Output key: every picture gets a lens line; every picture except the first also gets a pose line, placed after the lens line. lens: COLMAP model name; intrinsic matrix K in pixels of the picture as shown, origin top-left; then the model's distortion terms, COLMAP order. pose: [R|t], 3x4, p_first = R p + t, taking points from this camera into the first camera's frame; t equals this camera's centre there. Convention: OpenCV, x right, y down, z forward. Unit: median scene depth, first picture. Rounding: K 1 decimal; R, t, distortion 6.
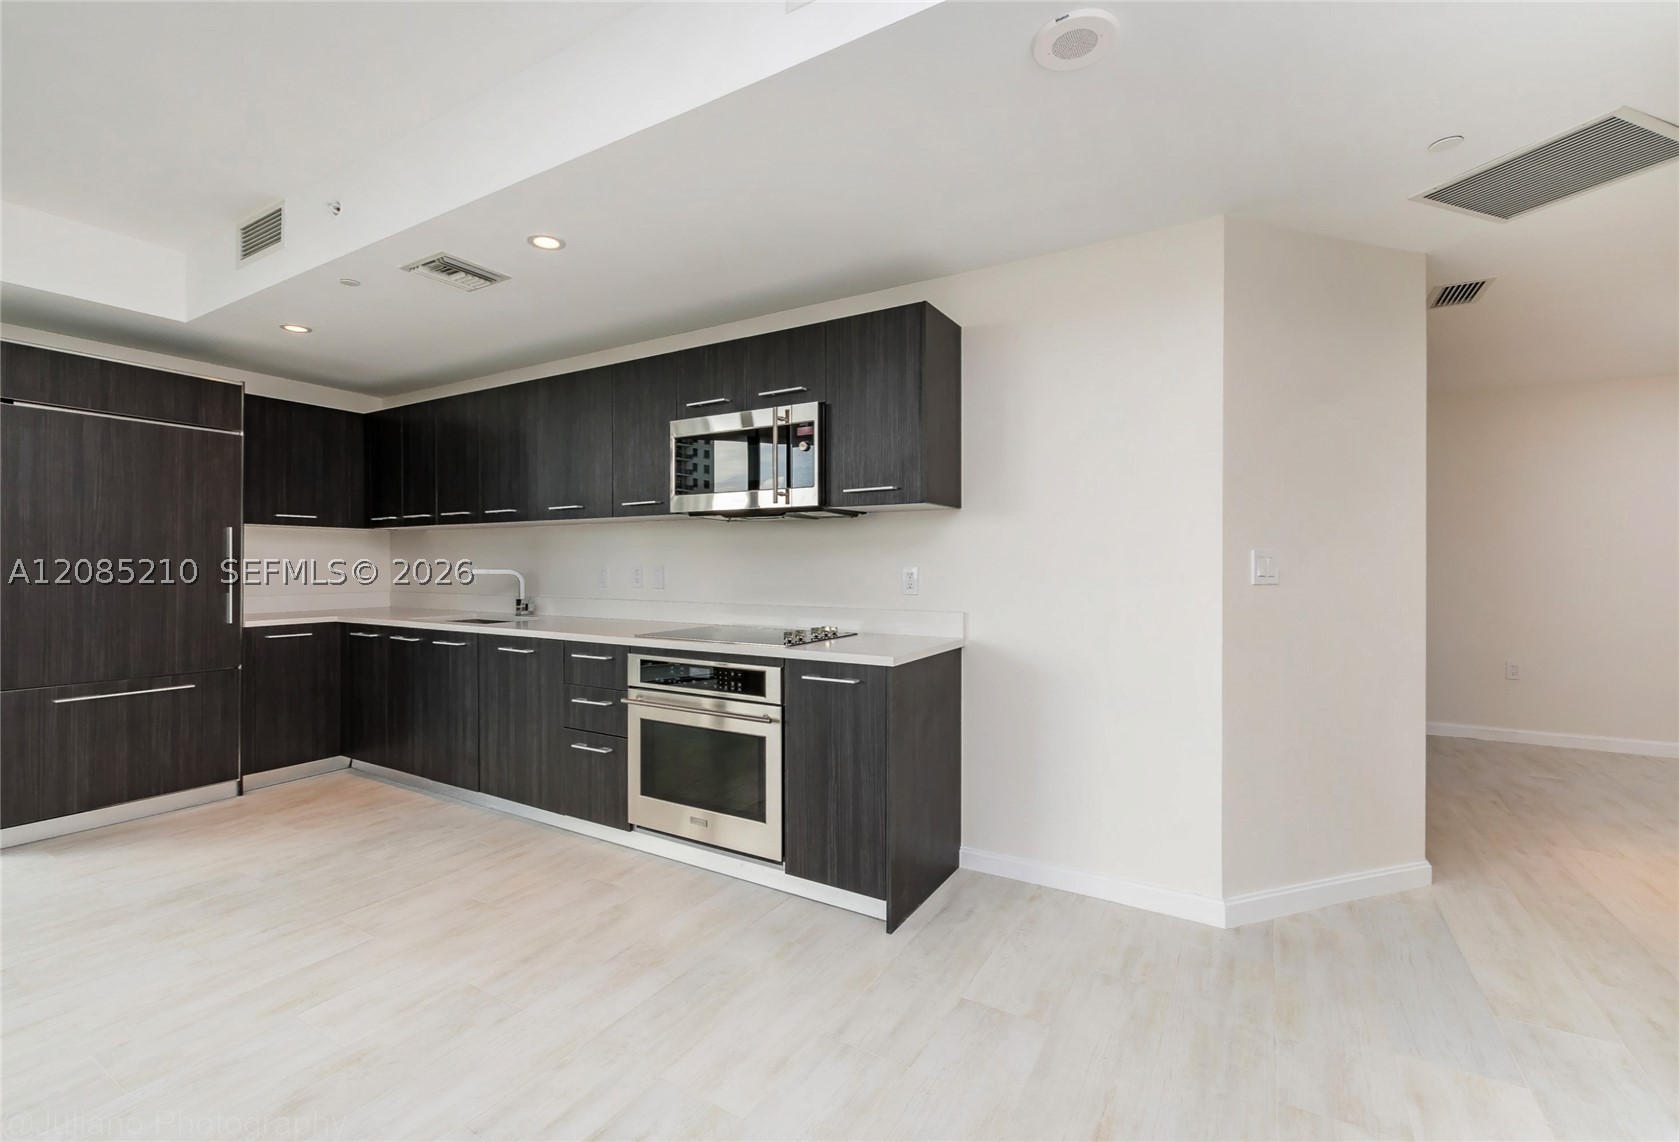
lens RADIAL K [[731.1, 0, 839.5], [0, 731.1, 571.0], [0, 0, 1]] dist [0.001705, -0.000328]
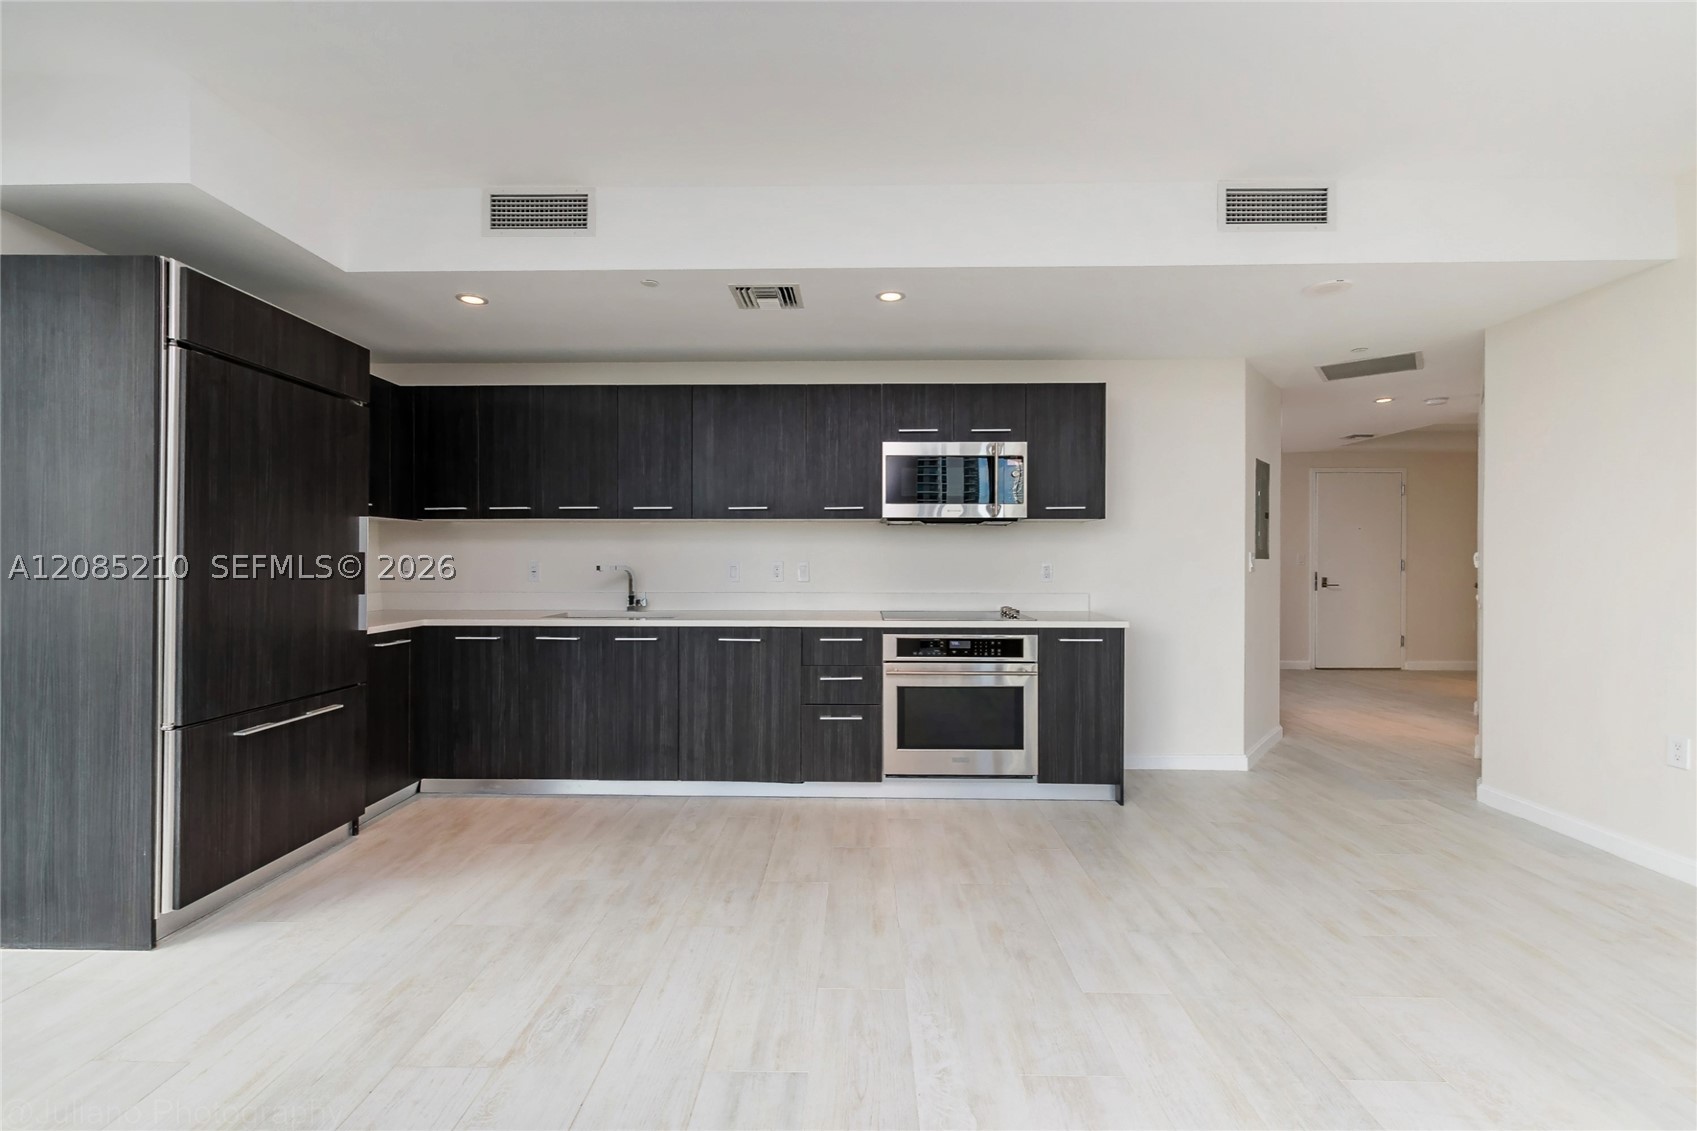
lens RADIAL K [[730.6, 0, 845.9], [0, 730.6, 559.8], [0, 0, 1]] dist [0.002851, -0.000663]
pose [[0.866989, -0.002050, 0.498323, -0.965365], [0.004653, 0.999981, -0.003982, -0.006178], [-0.498306, 0.005771, 0.866982, -0.020160]]
